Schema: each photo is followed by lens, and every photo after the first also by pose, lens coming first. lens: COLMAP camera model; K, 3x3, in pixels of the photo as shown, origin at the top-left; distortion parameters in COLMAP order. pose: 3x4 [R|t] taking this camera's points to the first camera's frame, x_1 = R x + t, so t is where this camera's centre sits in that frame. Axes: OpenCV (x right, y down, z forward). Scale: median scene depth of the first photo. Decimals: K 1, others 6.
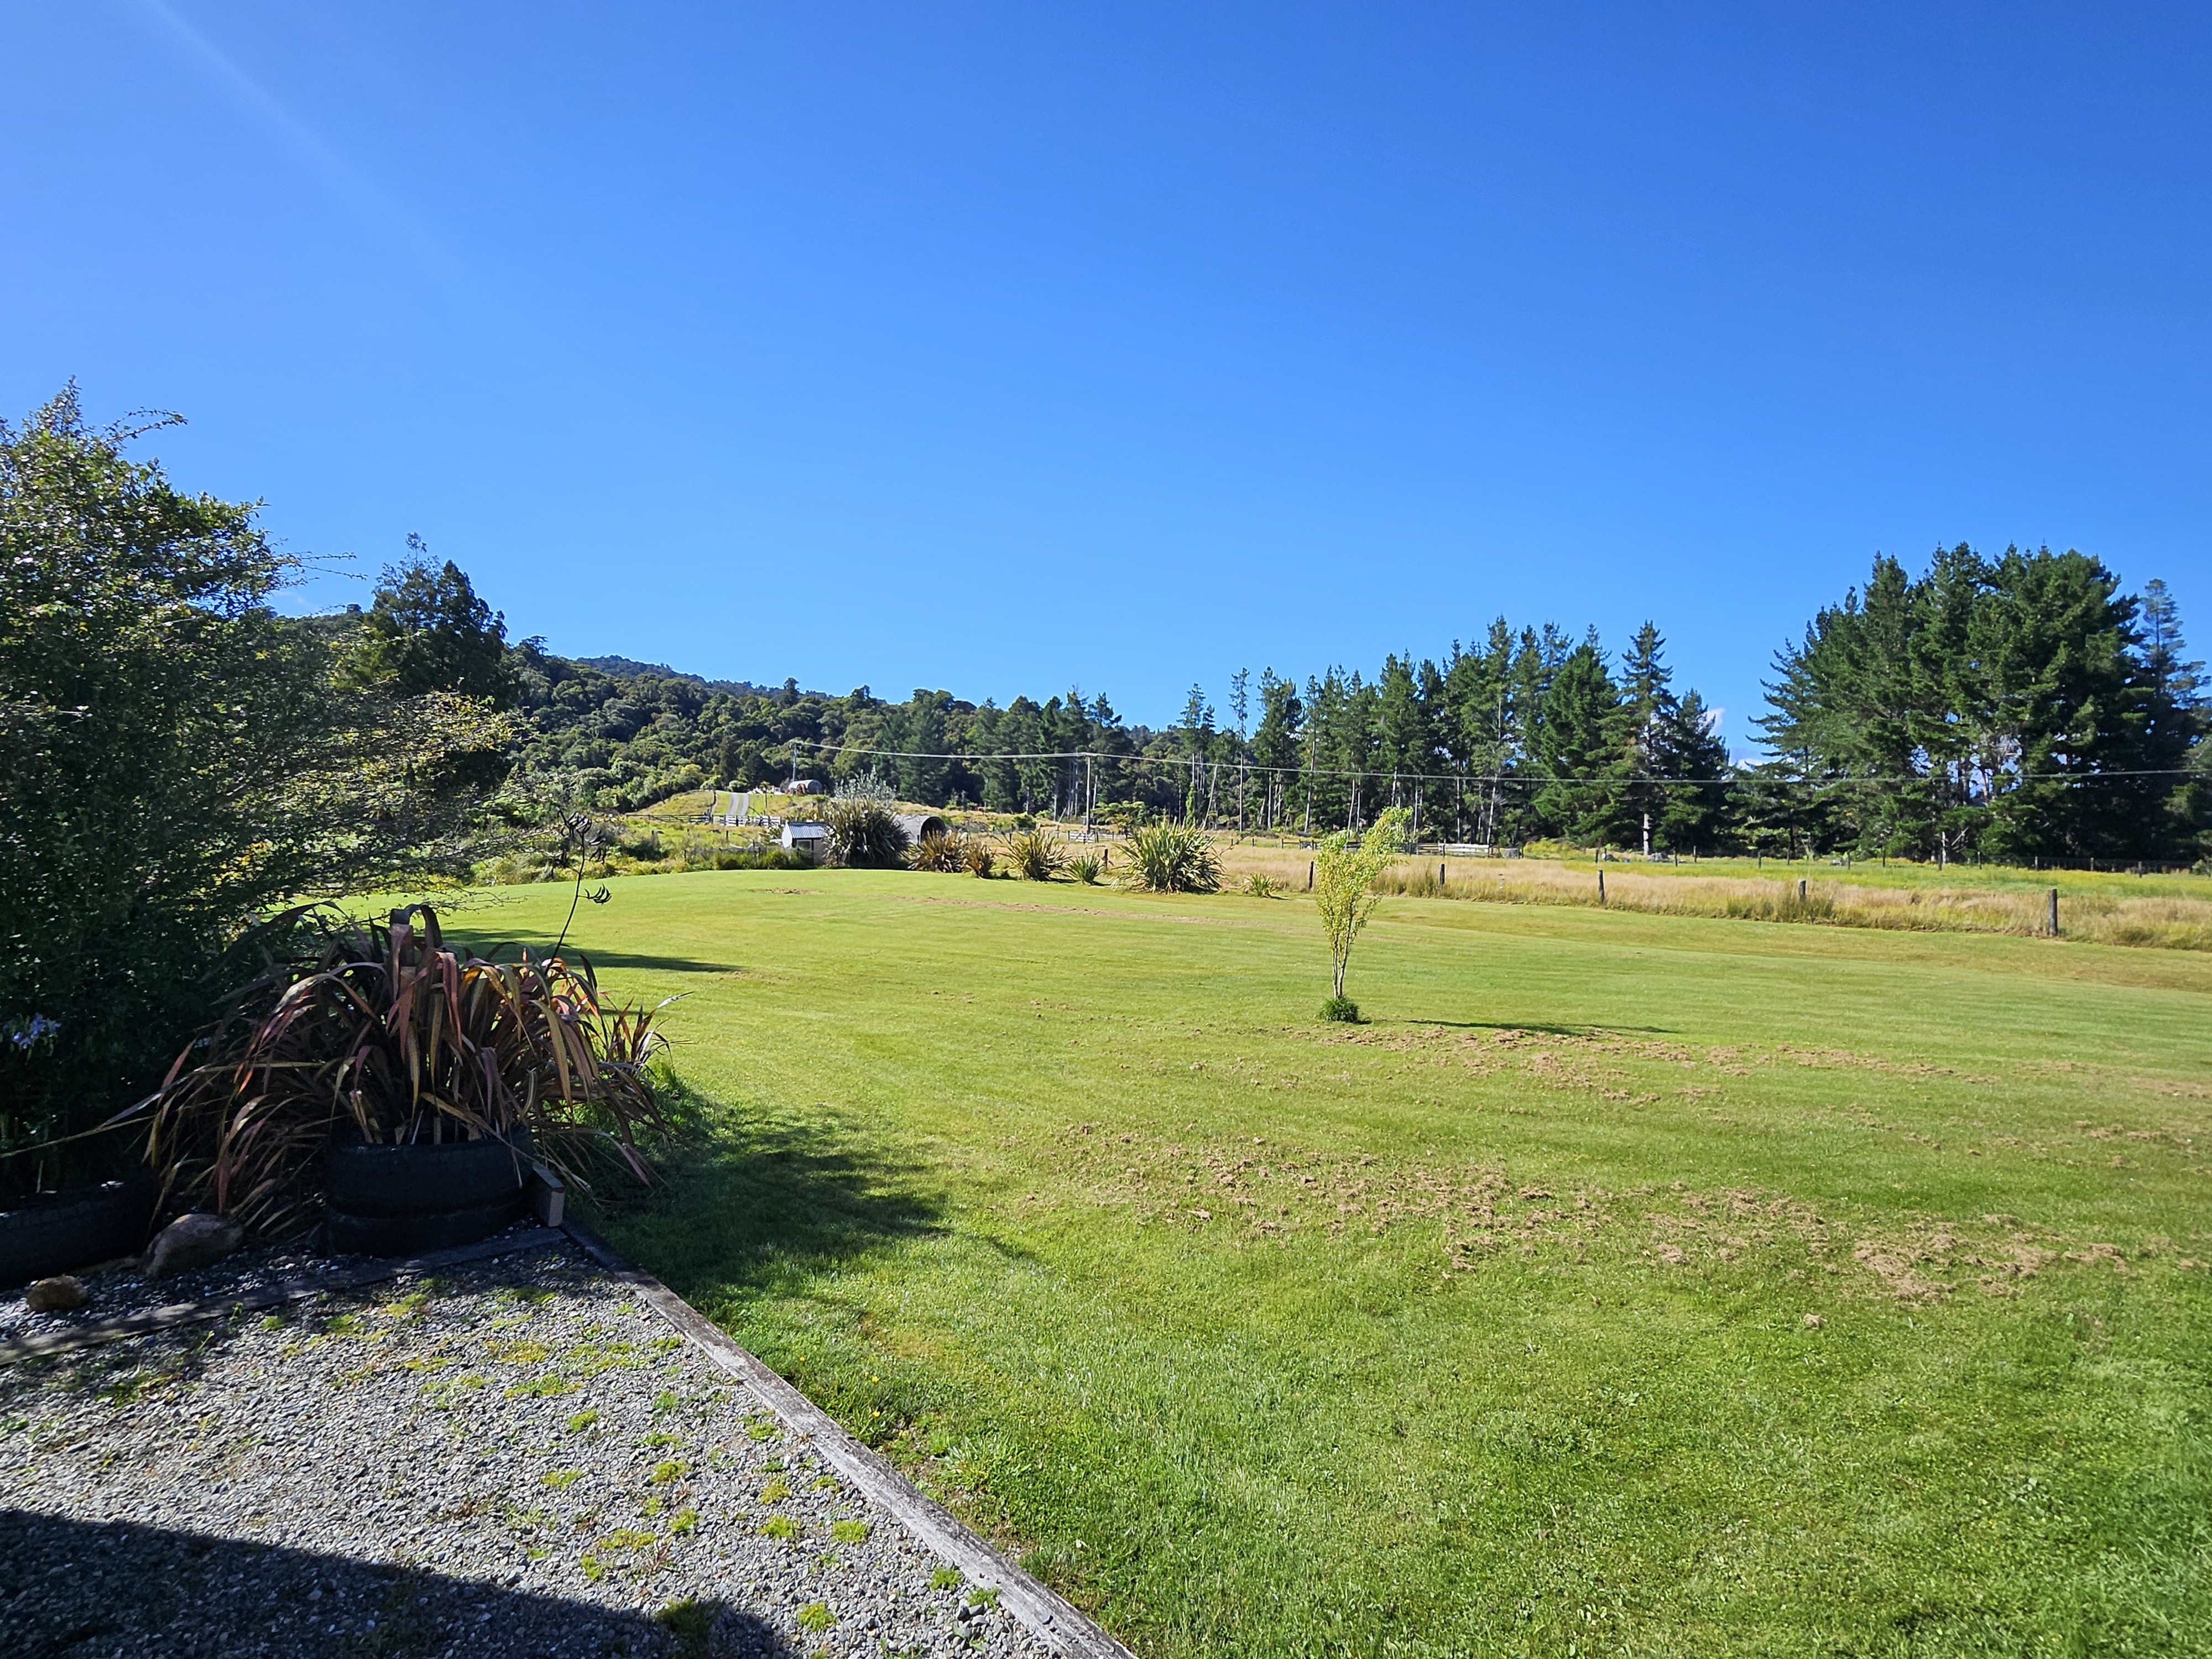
lens RADIAL K [[1105.6, 0, 1093.0], [0, 1105.6, 811.4], [0, 0, 1]] dist [-0.001461, 0.000348]
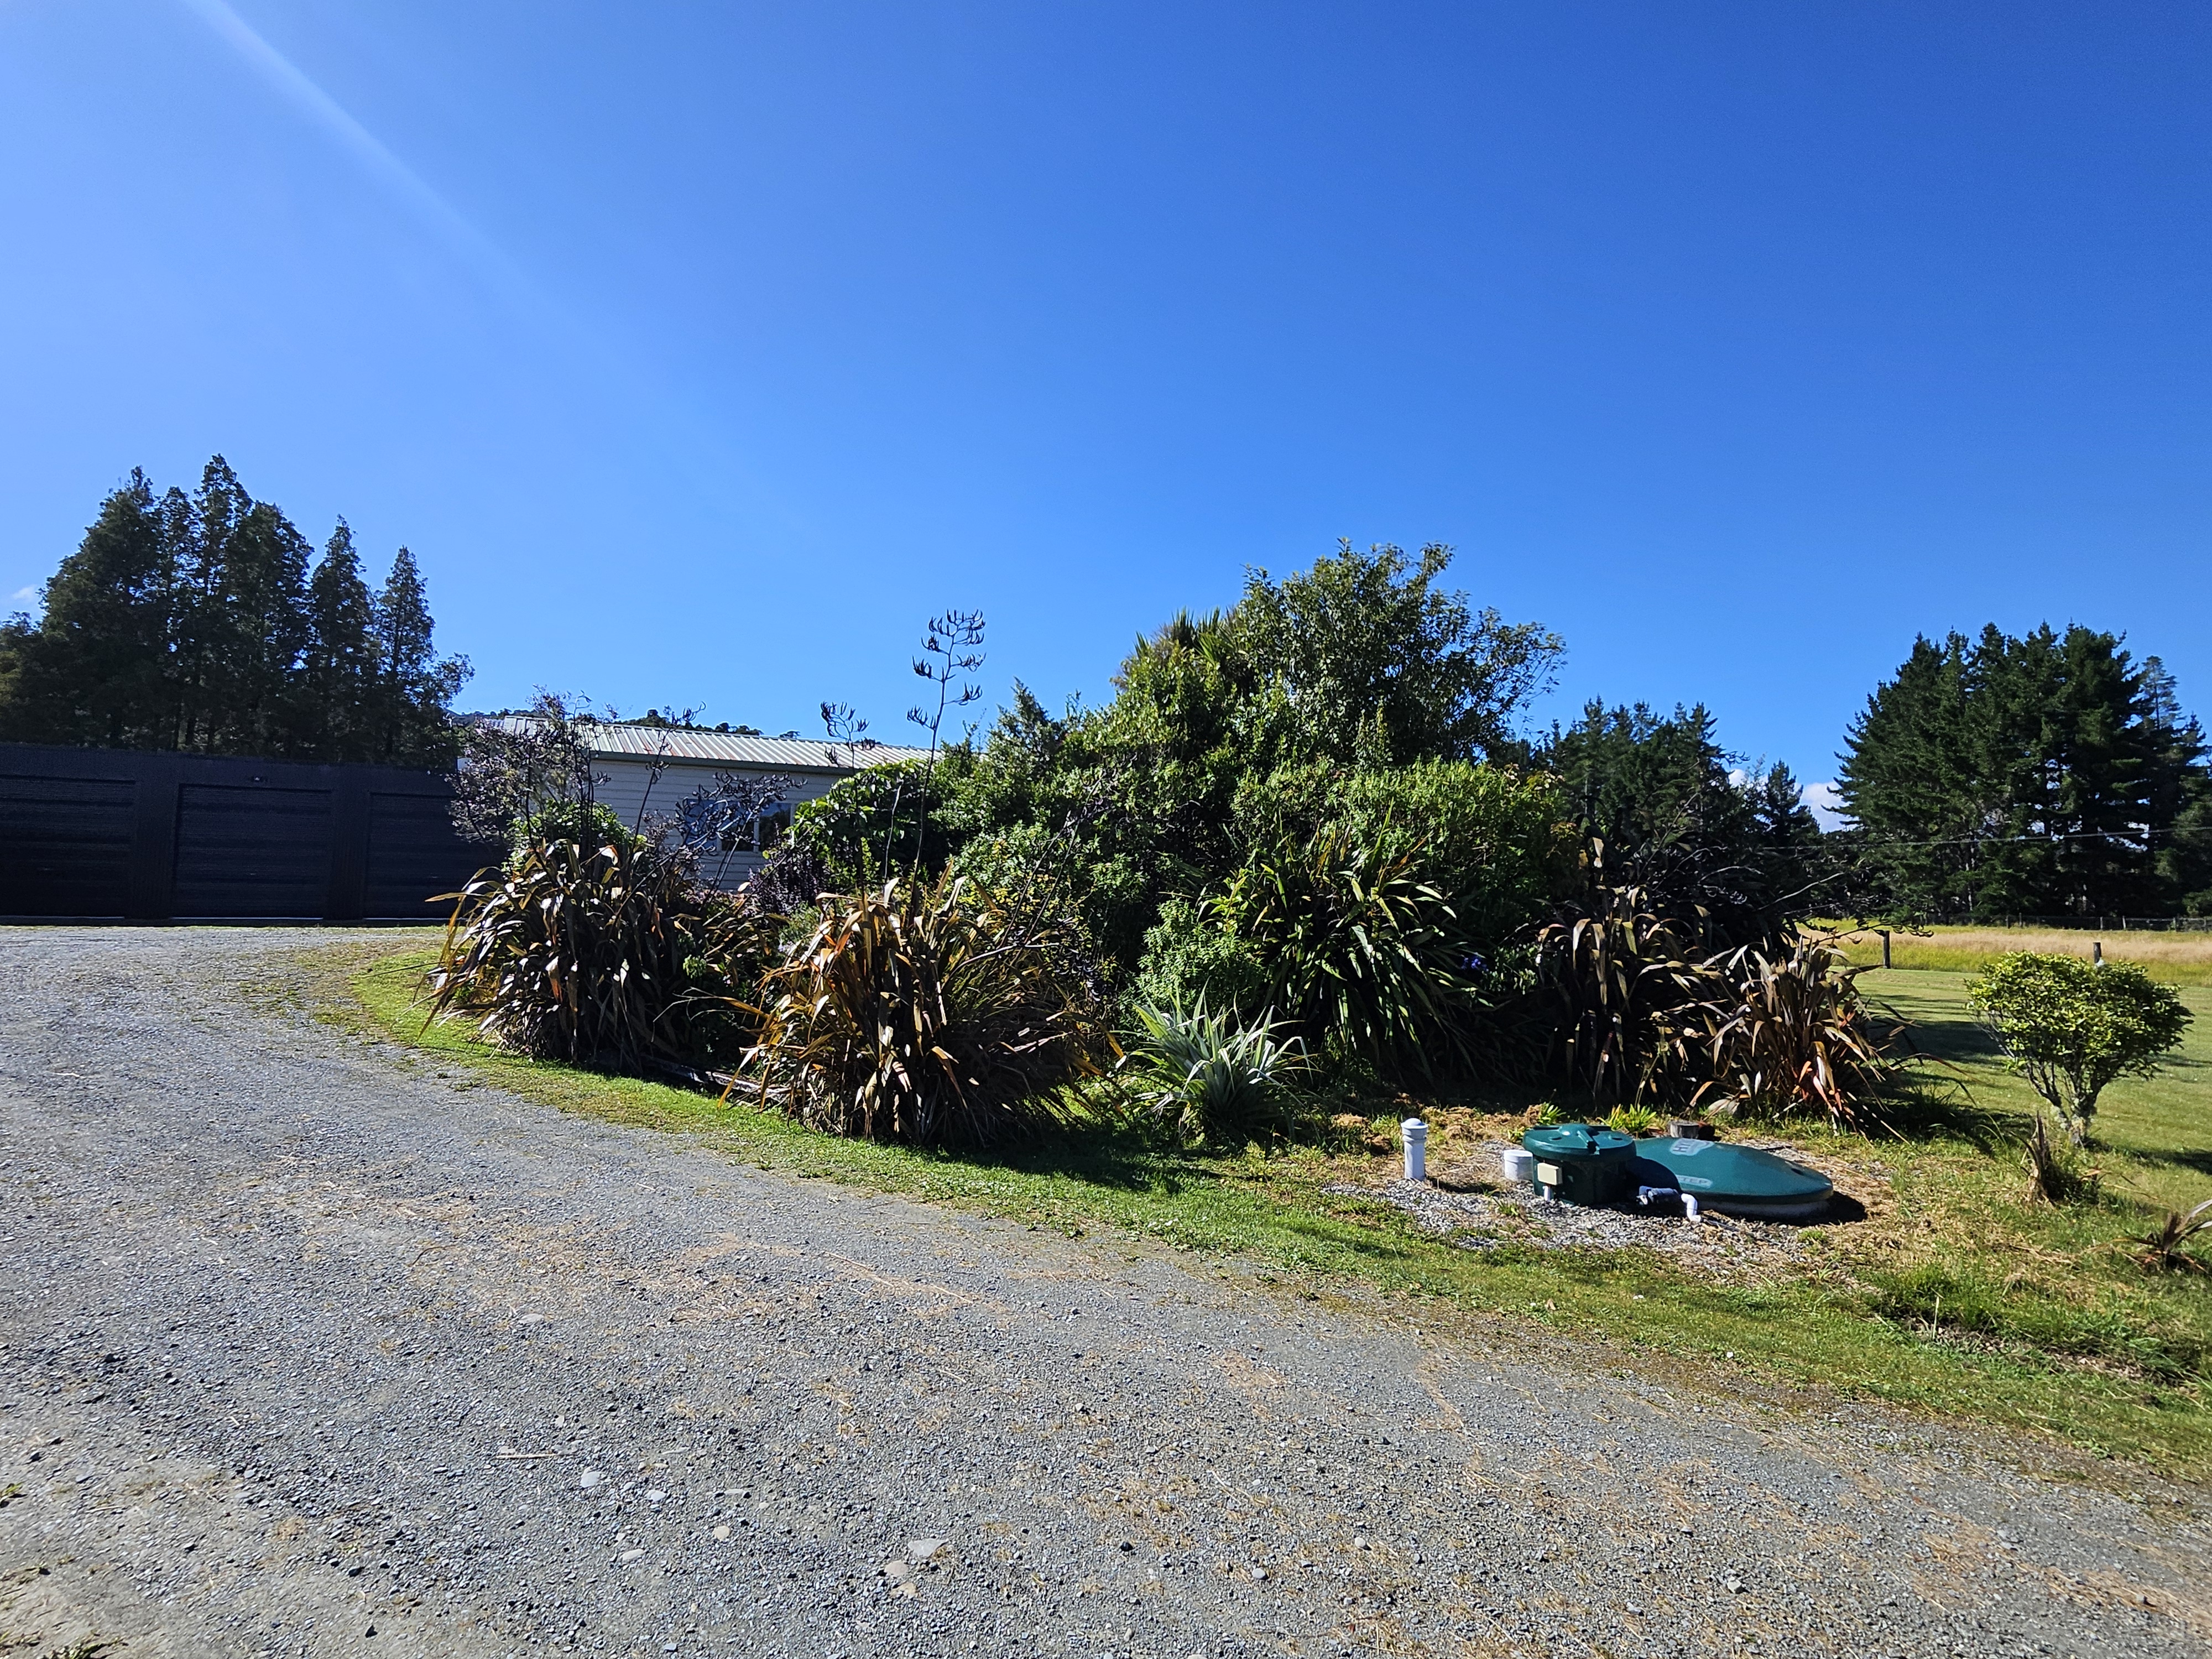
lens RADIAL K [[1105.6, 0, 1092.2], [0, 1105.6, 830.0], [0, 0, 1]] dist [-0.001461, 0.000348]
pose [[0.977380, -0.011133, -0.211197, 0.138207], [0.001105, 0.998869, -0.047539, 0.004849], [0.211487, 0.046230, 0.976287, -0.184234]]
